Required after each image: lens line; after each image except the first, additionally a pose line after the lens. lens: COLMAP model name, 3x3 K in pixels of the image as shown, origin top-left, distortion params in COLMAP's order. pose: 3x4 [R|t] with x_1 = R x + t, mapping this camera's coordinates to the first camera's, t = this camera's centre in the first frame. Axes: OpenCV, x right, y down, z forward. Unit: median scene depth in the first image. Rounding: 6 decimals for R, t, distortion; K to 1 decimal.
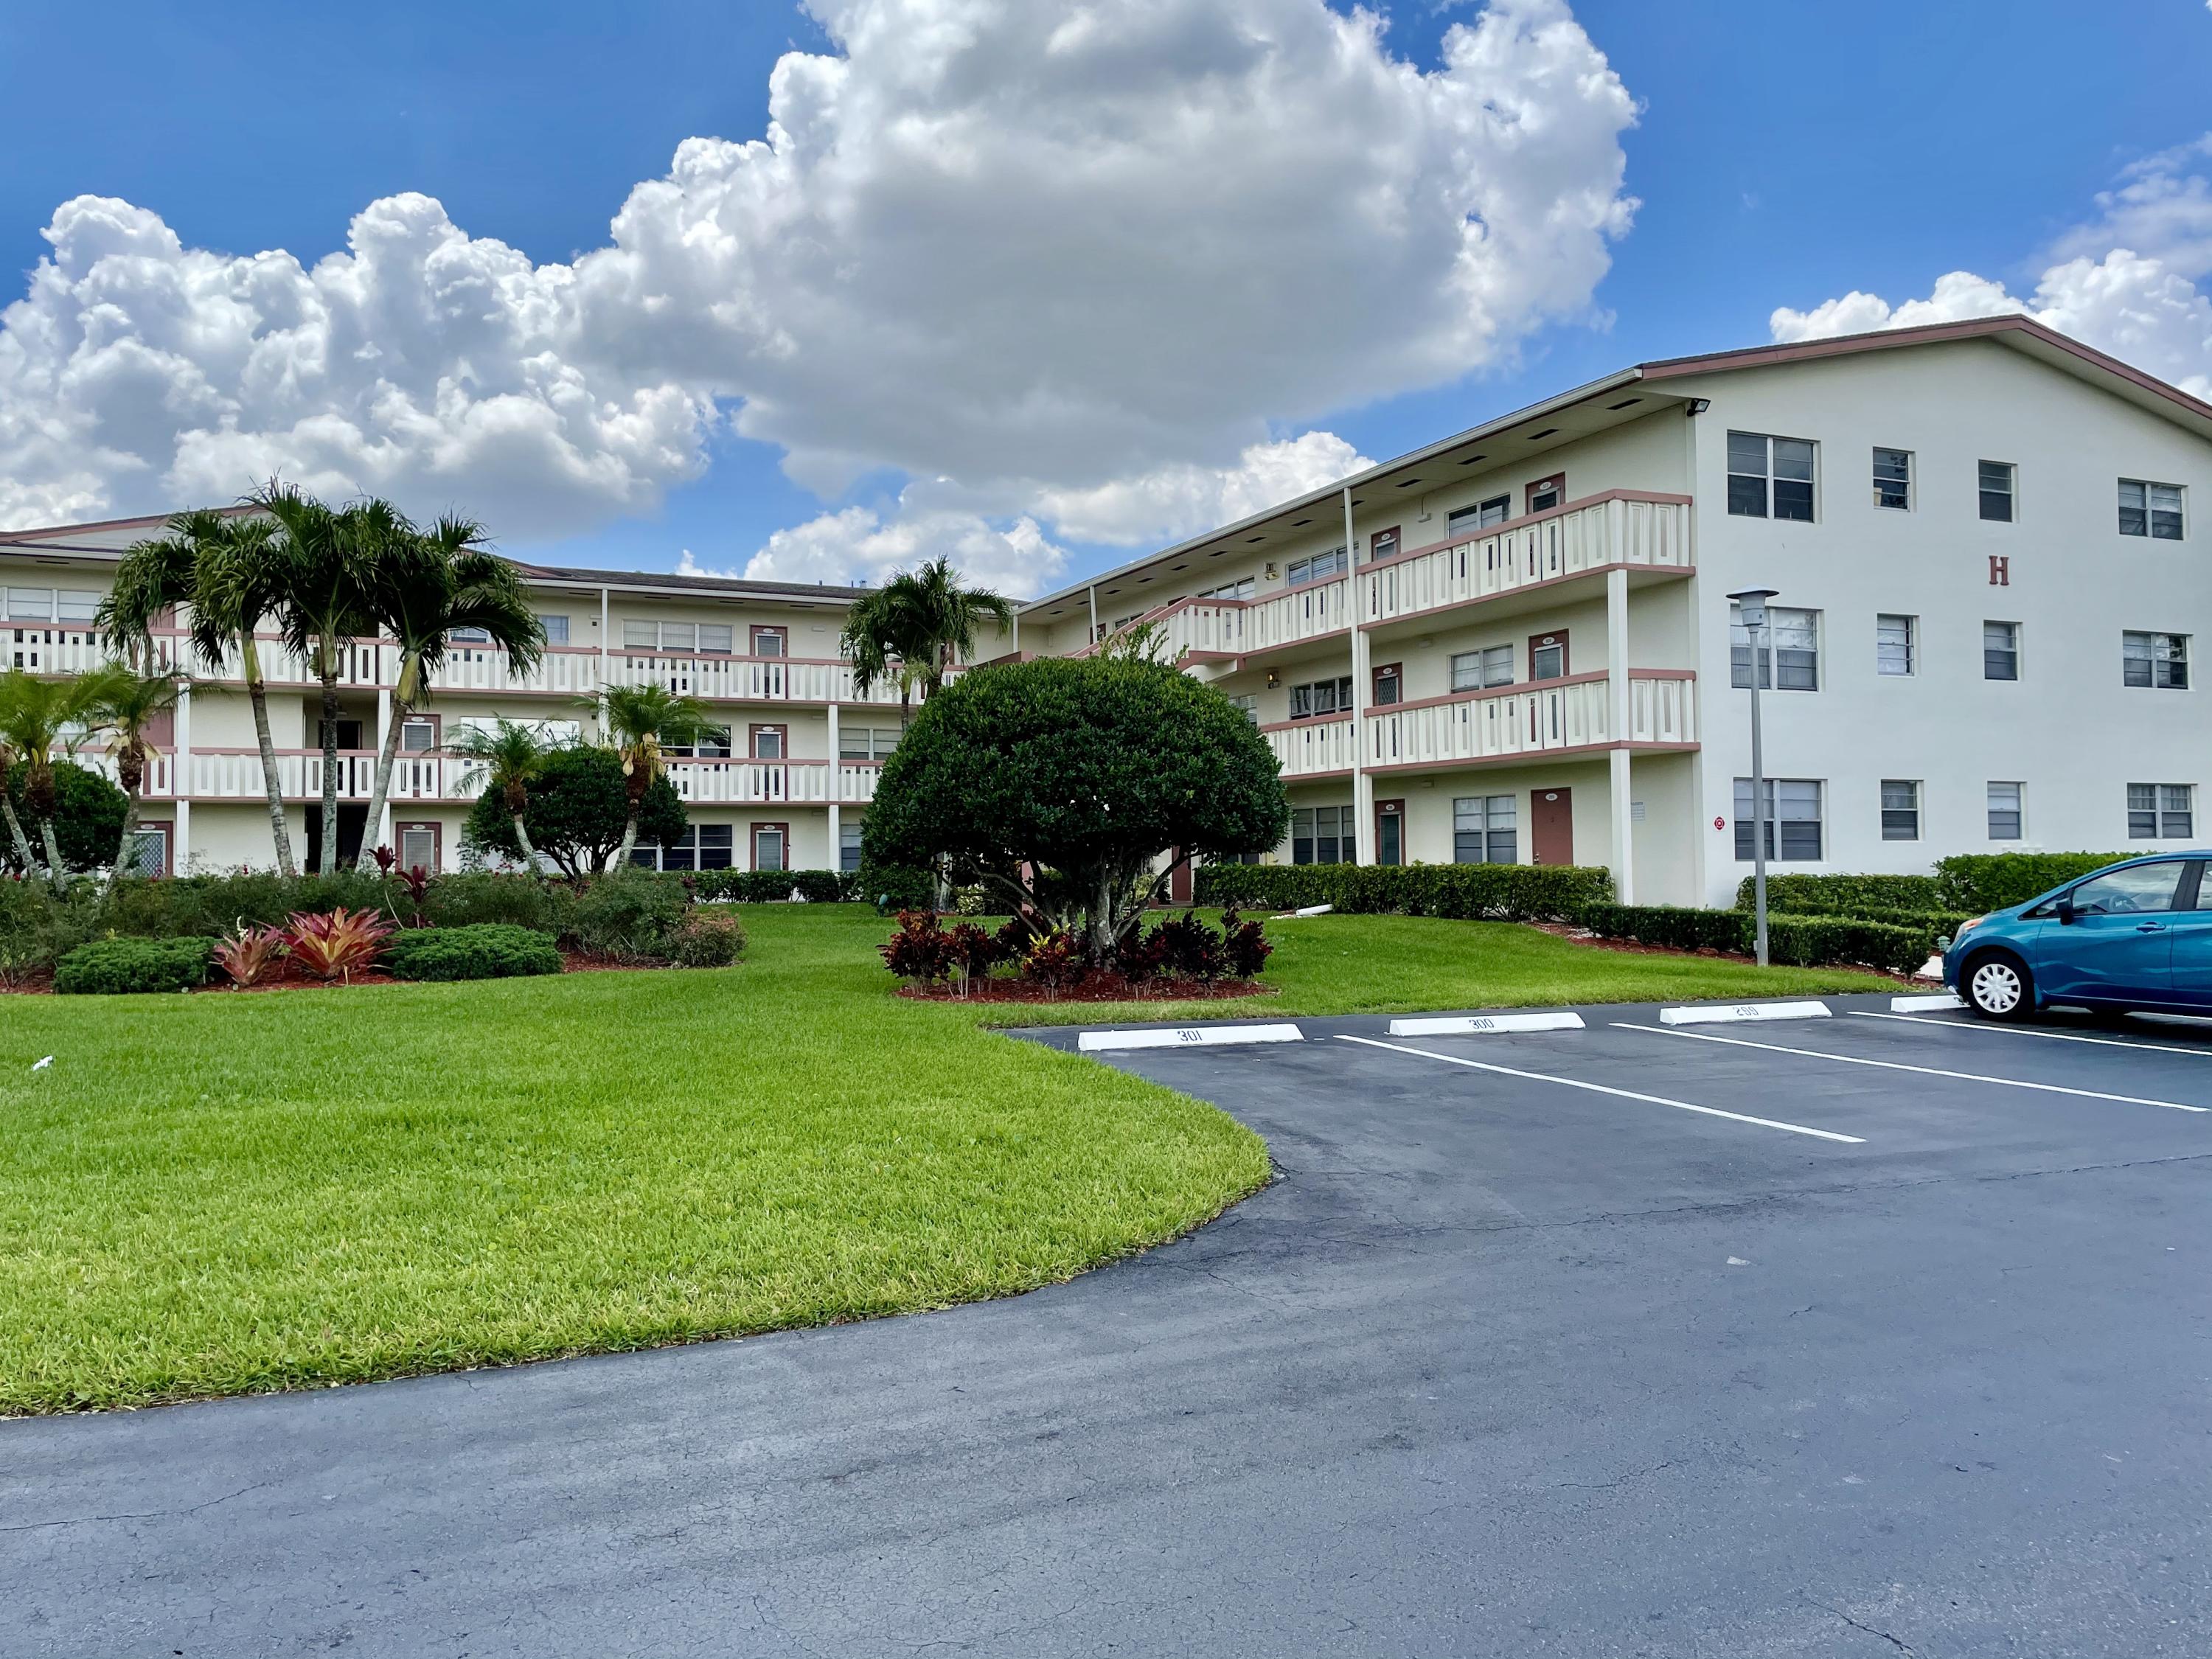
lens RADIAL K [[1663.5, 0, 1112.9], [0, 1663.5, 826.6], [0, 0, 1]] dist [0.096229, -0.122190]
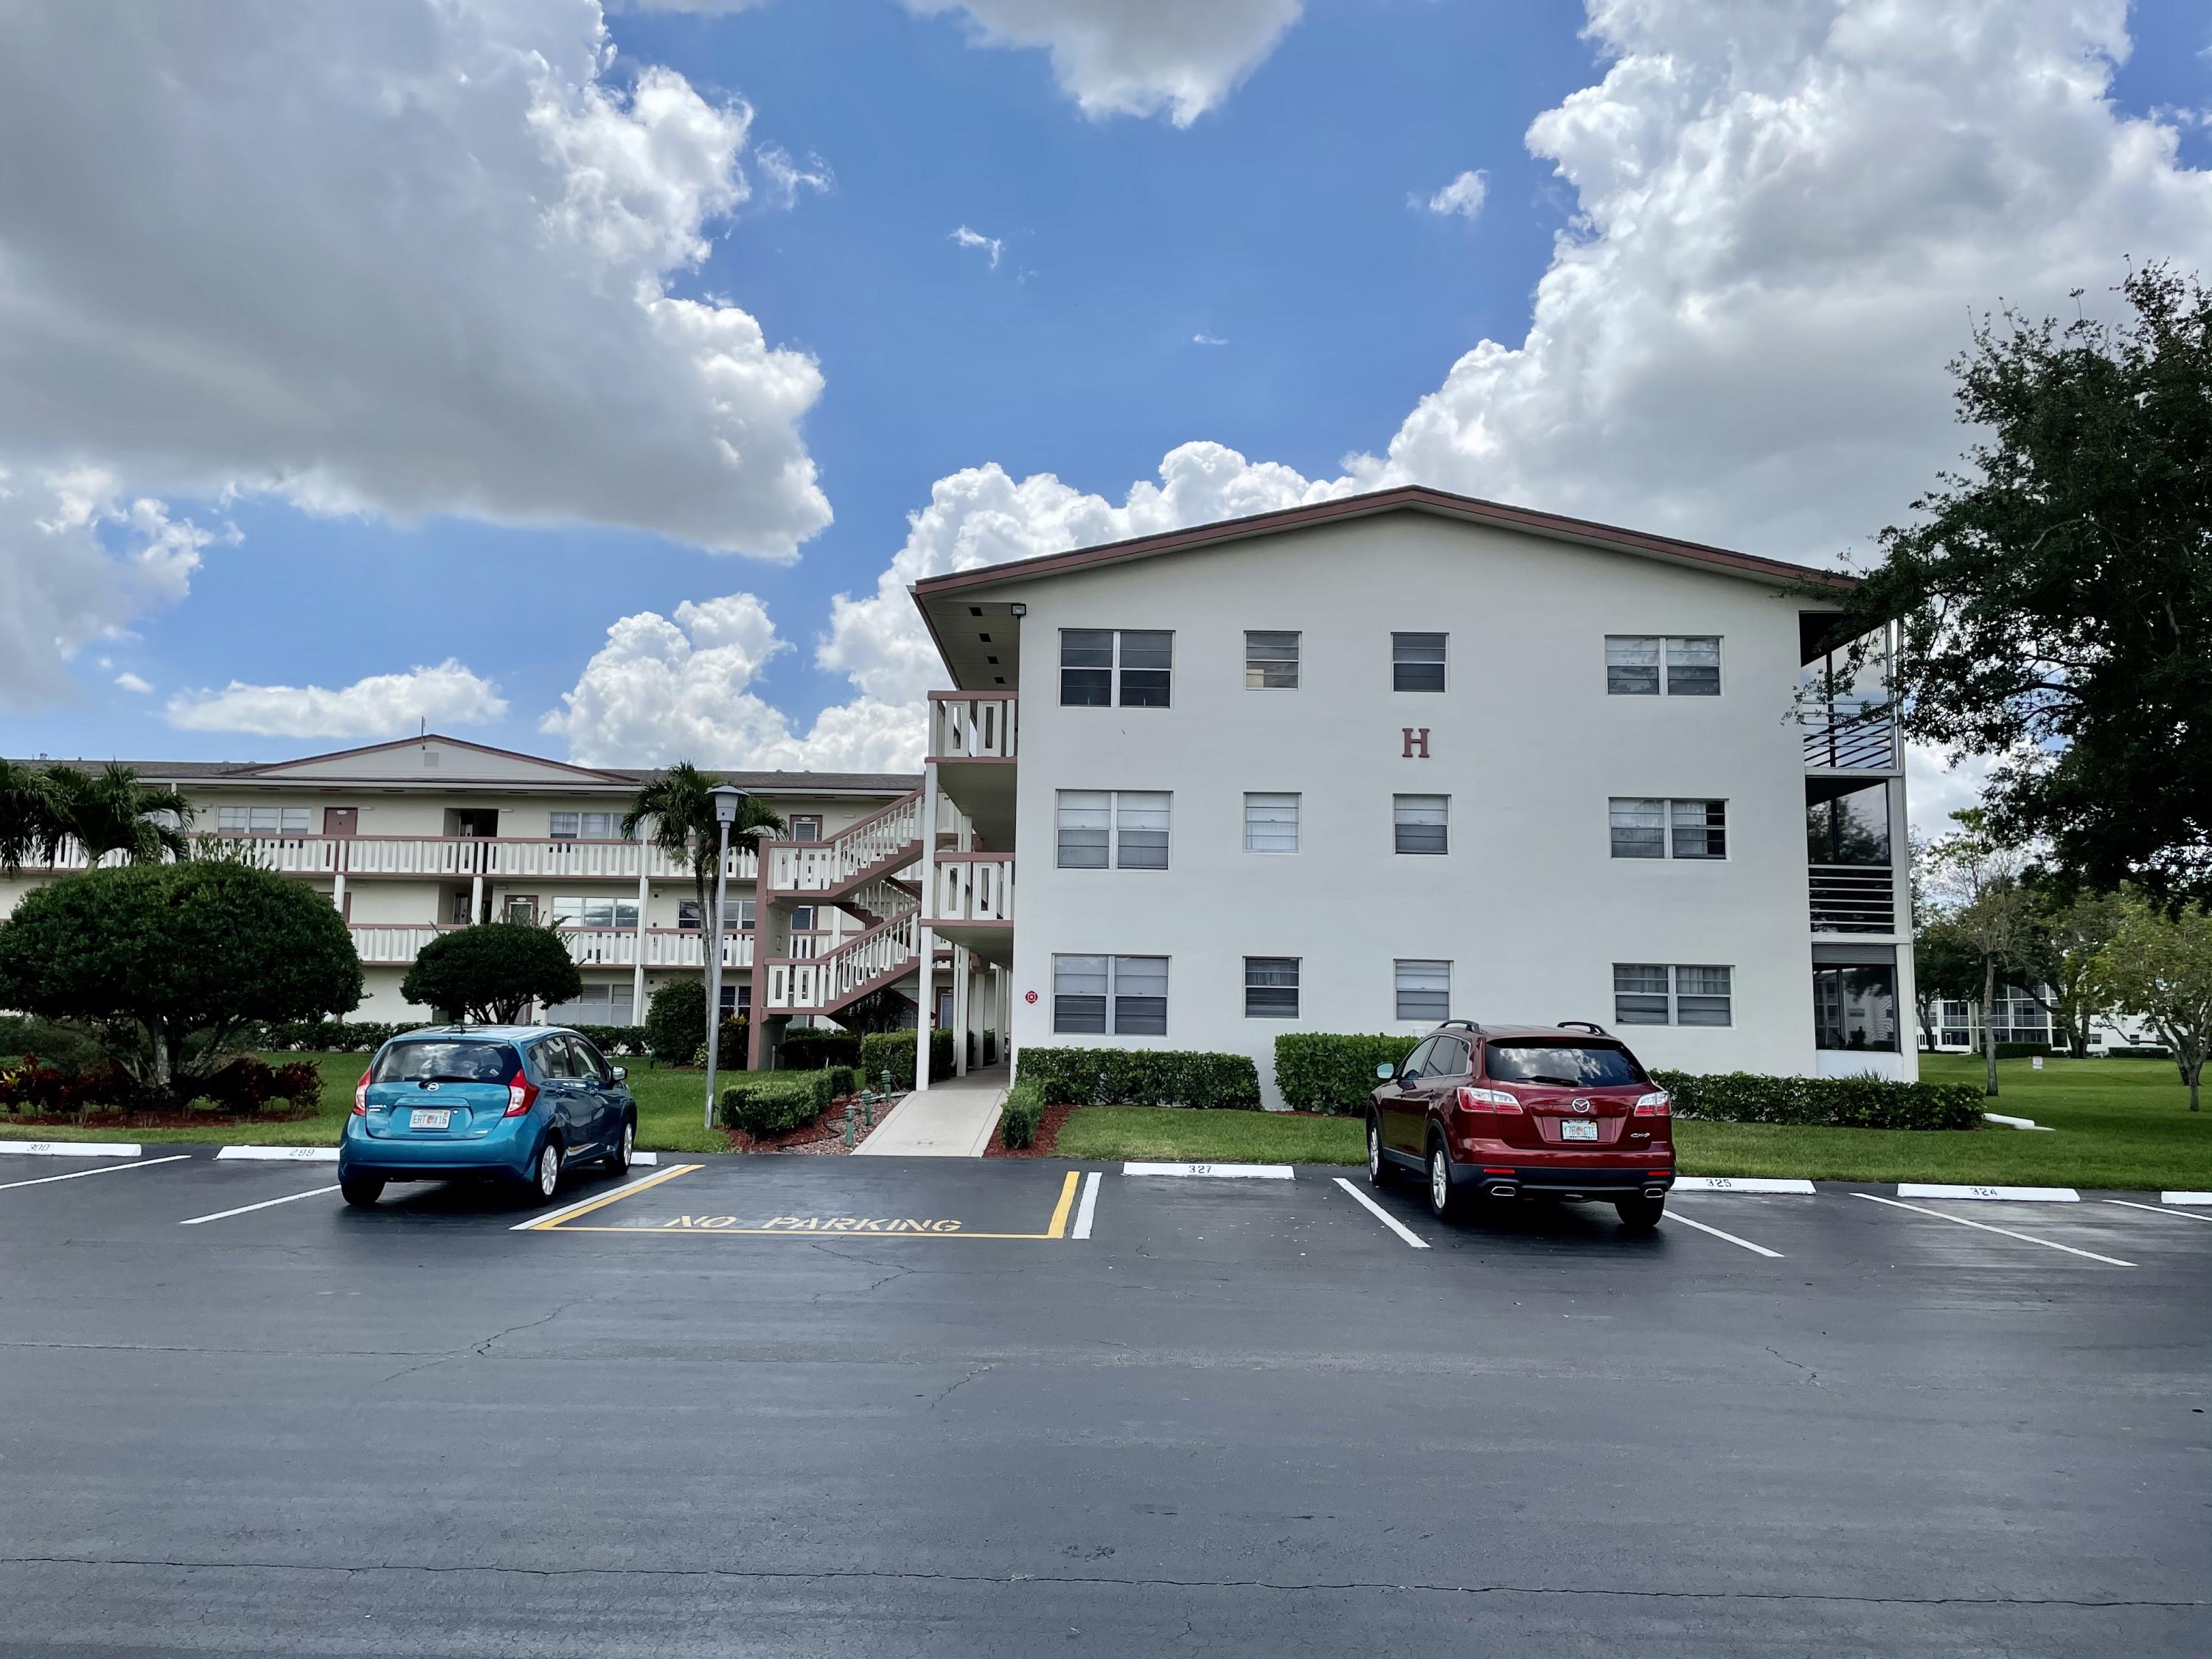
lens RADIAL K [[1663.5, 0, 1110.6], [0, 1663.5, 847.9], [0, 0, 1]] dist [0.096229, -0.122190]
pose [[0.897560, -0.018411, -0.440508, 0.798213], [-0.020123, 0.996376, -0.082646, -0.008423], [0.440433, 0.083044, 0.893936, 0.072288]]
